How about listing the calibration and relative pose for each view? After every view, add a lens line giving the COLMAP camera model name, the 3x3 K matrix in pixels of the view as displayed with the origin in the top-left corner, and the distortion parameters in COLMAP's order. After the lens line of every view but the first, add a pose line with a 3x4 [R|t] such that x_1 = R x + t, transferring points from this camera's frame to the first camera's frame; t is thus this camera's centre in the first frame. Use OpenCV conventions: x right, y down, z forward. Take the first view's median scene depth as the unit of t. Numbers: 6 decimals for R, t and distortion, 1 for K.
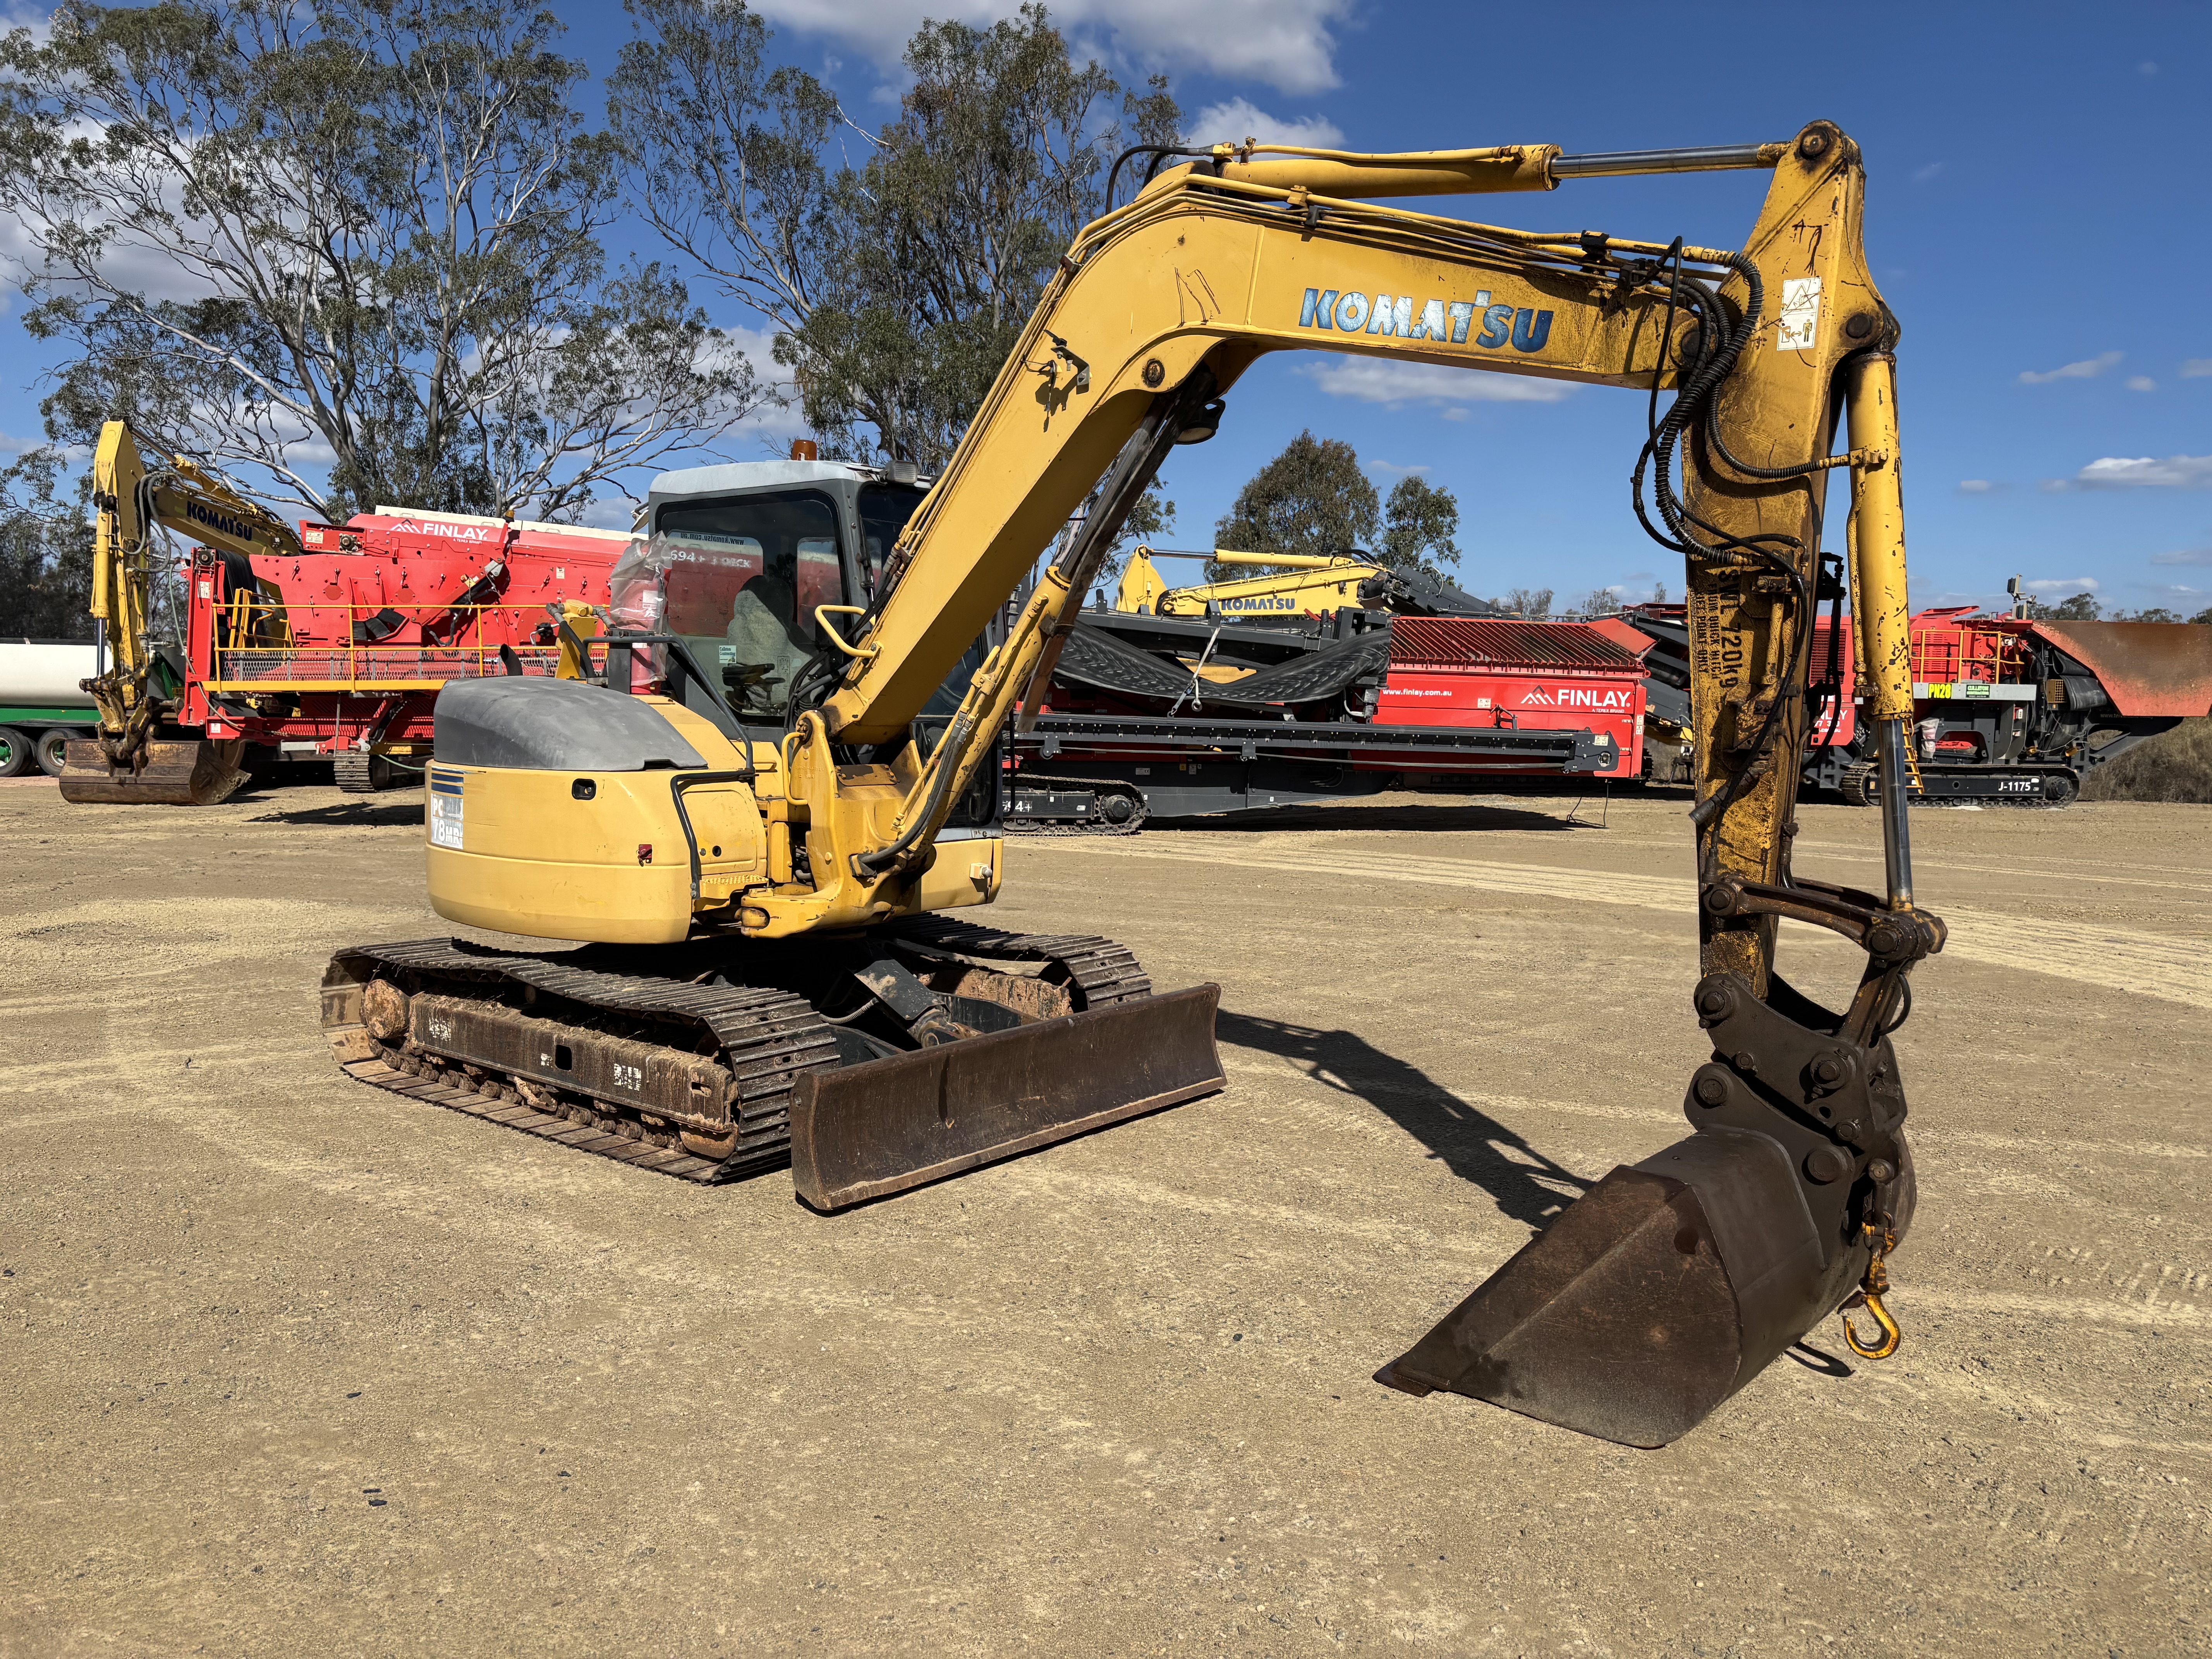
lens RADIAL K [[1664.7, 0, 1090.7], [0, 1664.7, 842.0], [0, 0, 1]] dist [0.052575, -0.051927]
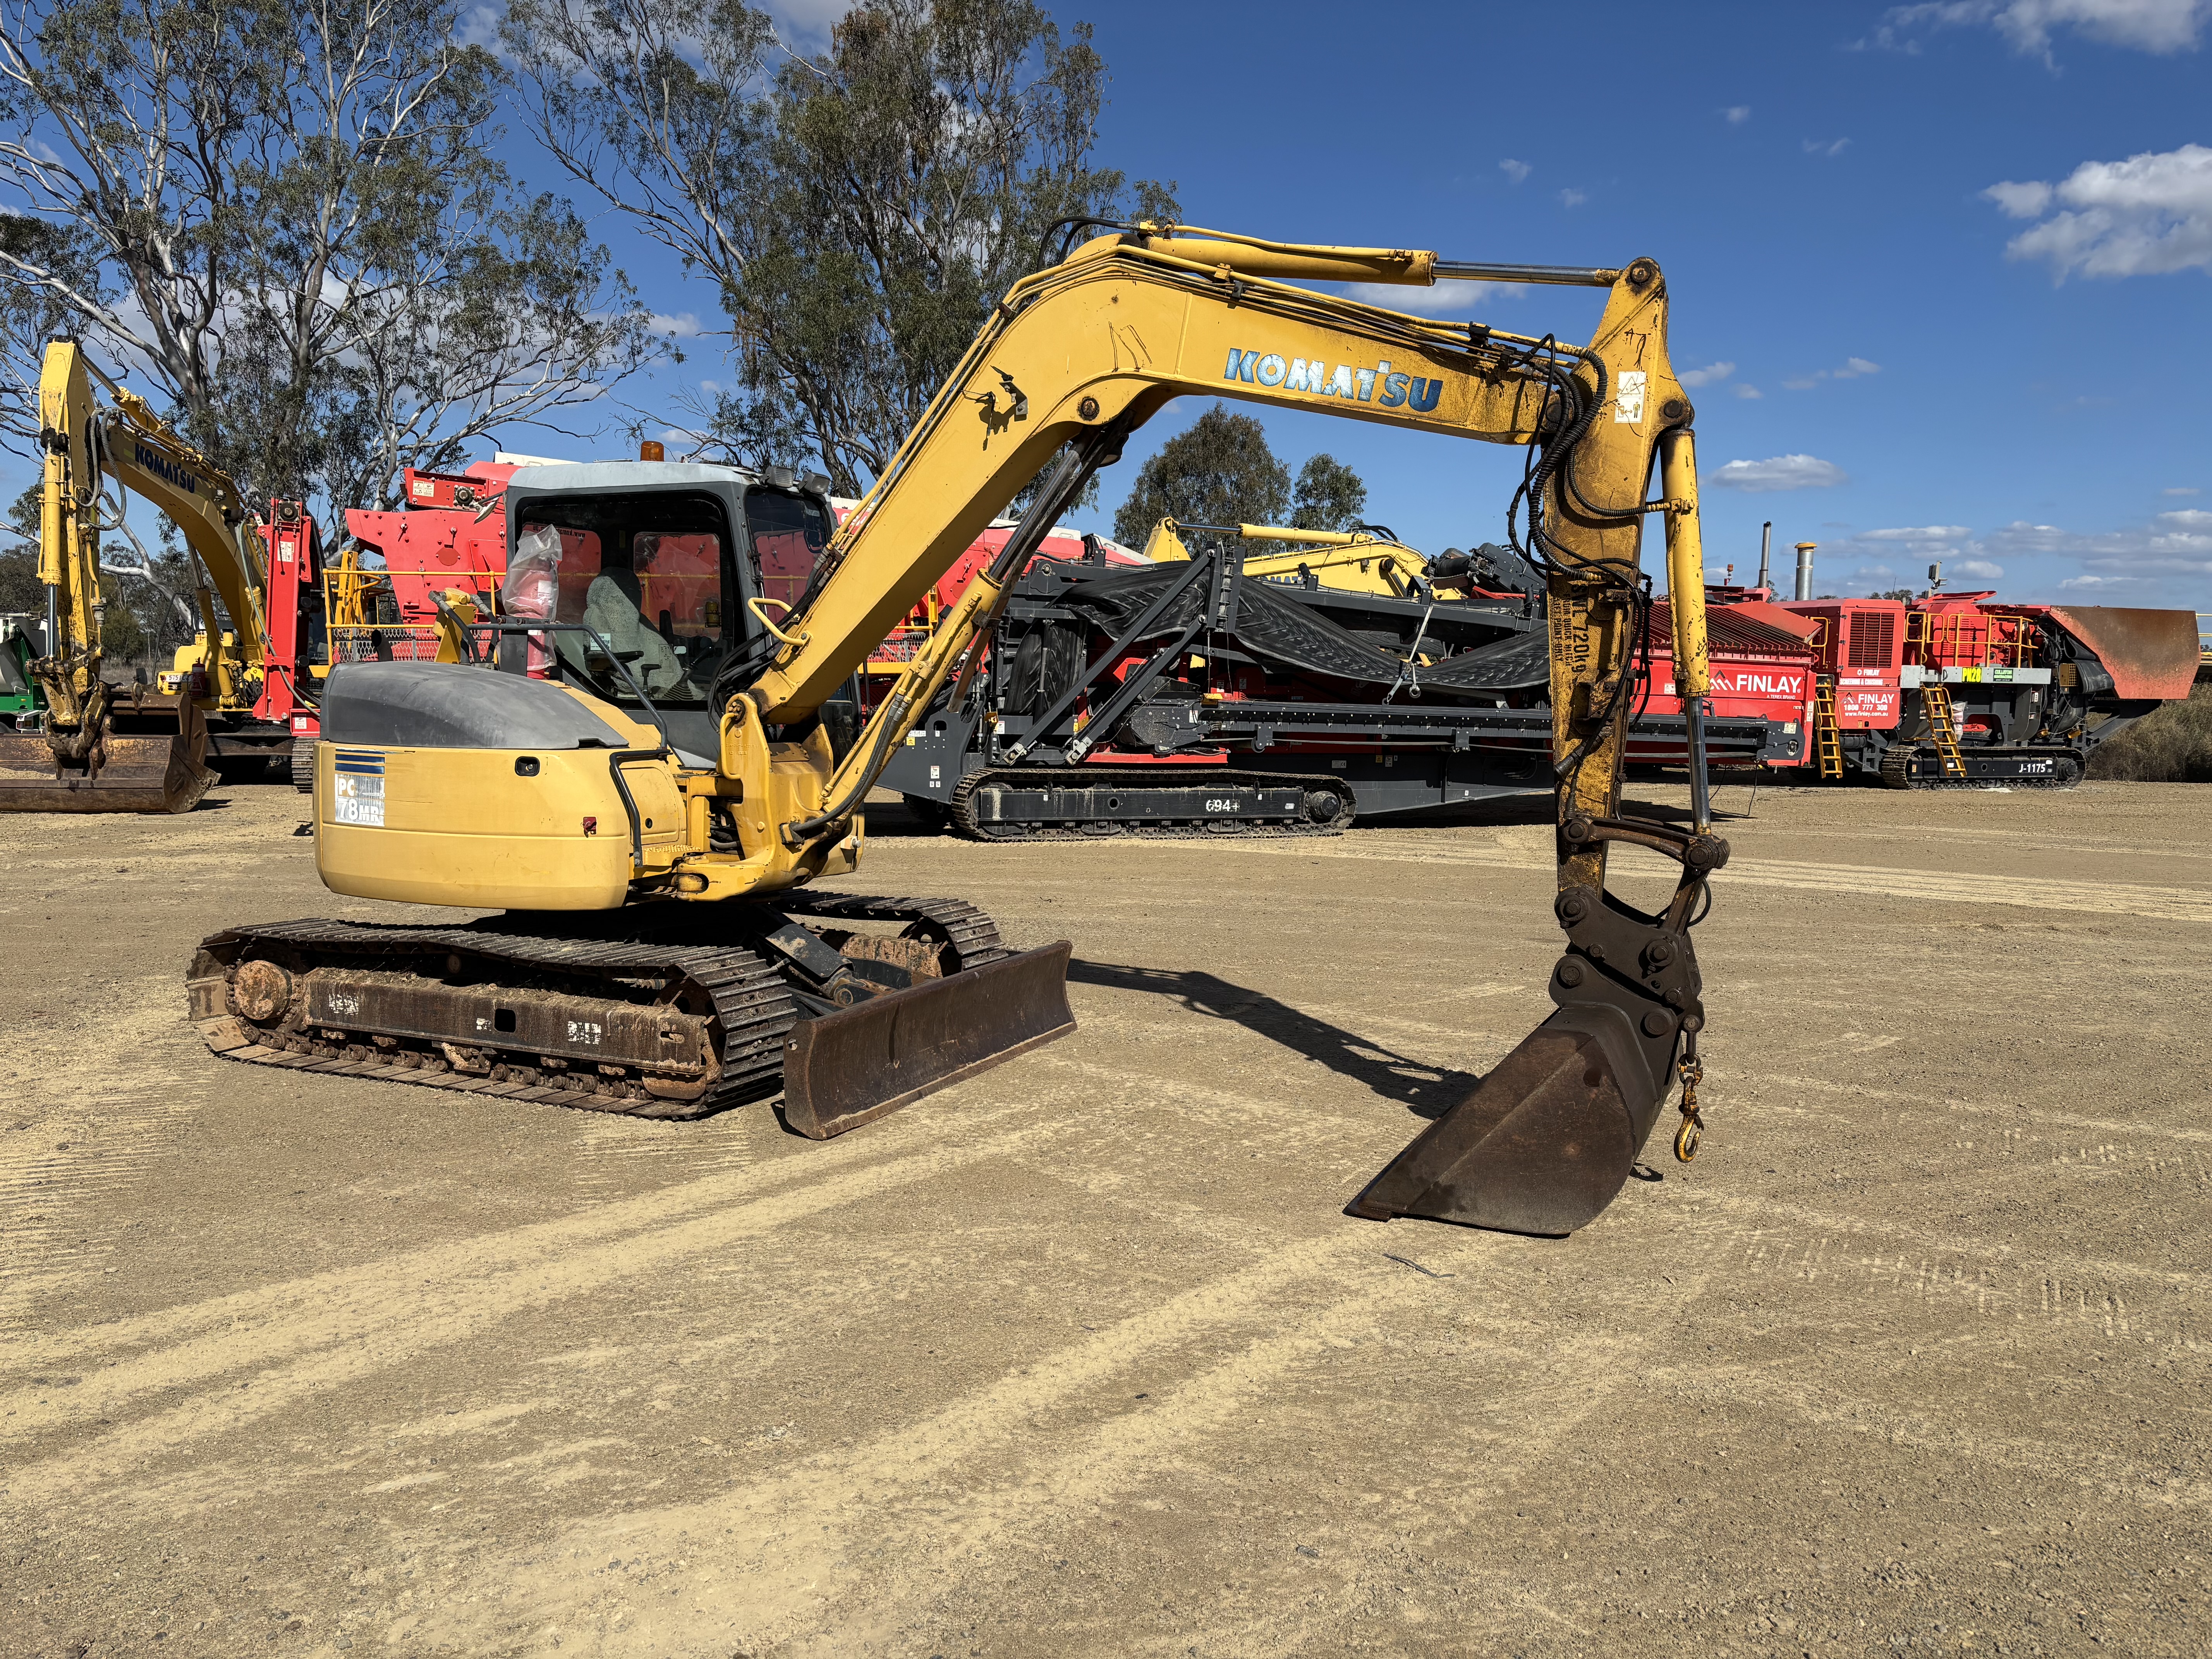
lens RADIAL K [[1664.7, 0, 1099.3], [0, 1664.7, 829.7], [0, 0, 1]] dist [0.052575, -0.051927]
pose [[0.985264, -0.014900, 0.170388, -0.245425], [0.013912, 0.999879, 0.006991, -0.014577], [-0.170471, -0.004518, 0.985352, 0.120791]]
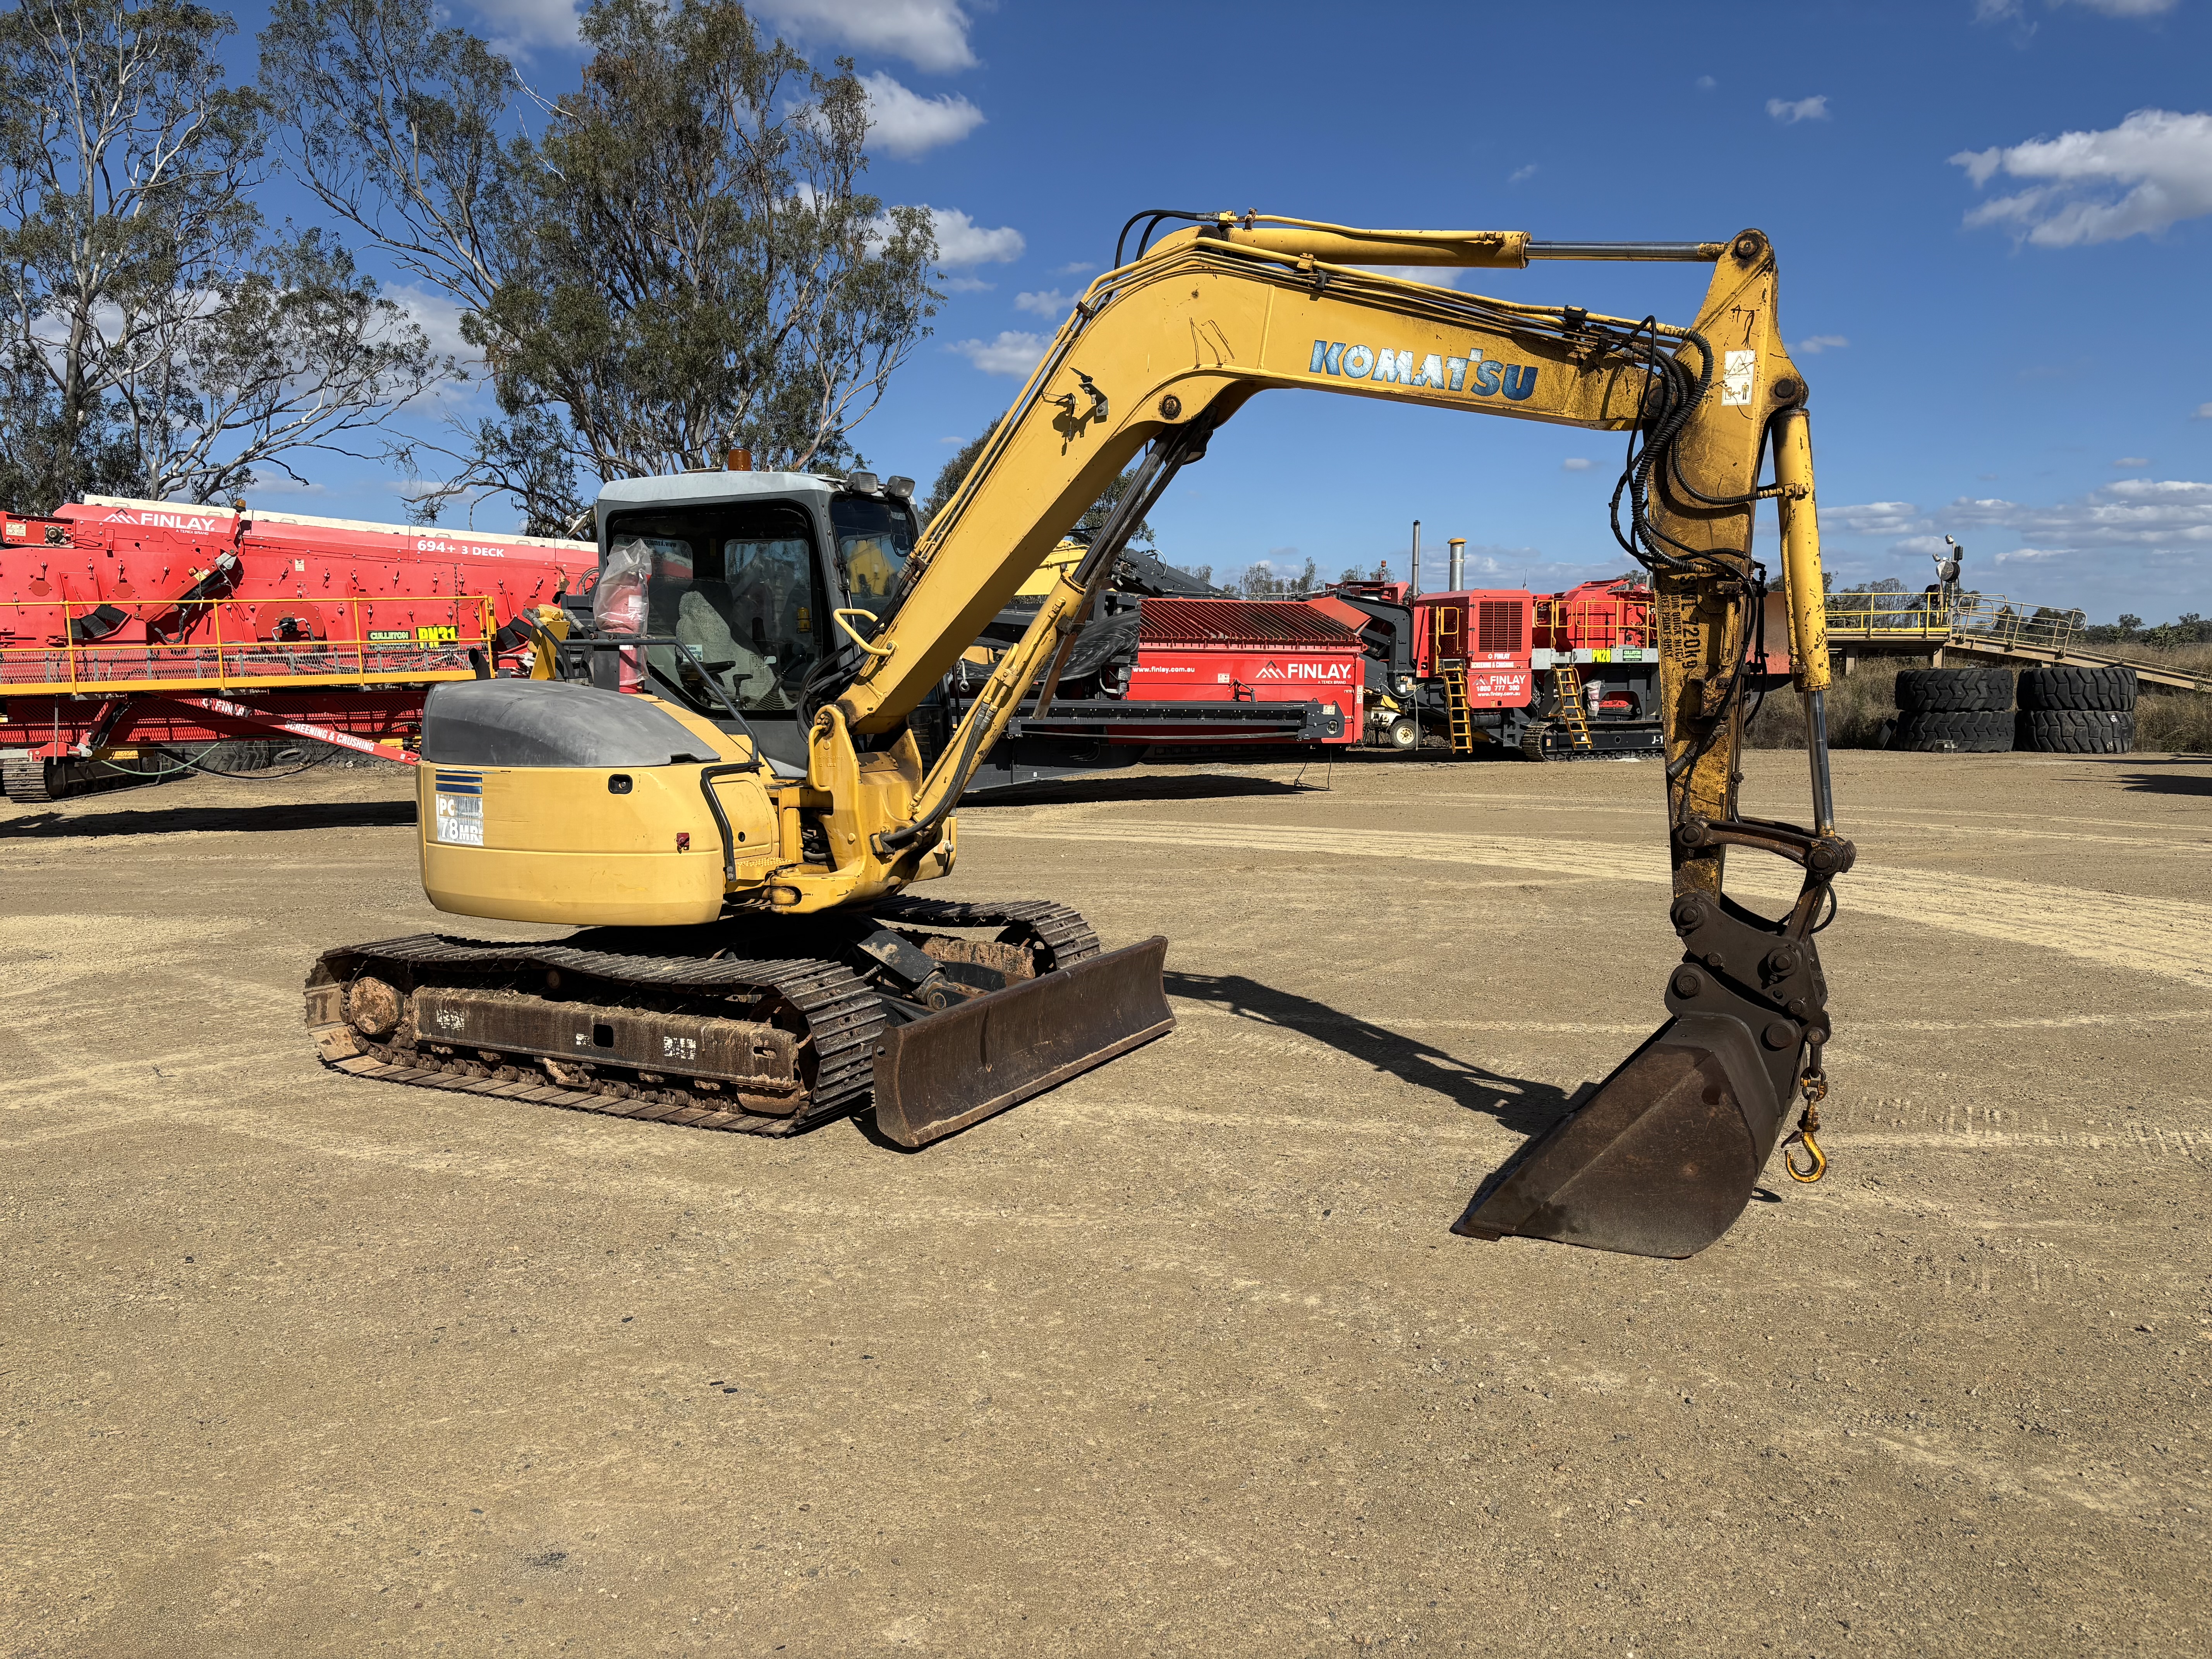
lens RADIAL K [[1664.7, 0, 1092.5], [0, 1664.7, 831.7], [0, 0, 1]] dist [0.052575, -0.051927]
pose [[0.980204, -0.042286, 0.193420, -0.056849], [0.040864, 0.999100, 0.011336, -0.000167], [-0.193726, -0.003208, 0.981050, -0.029234]]
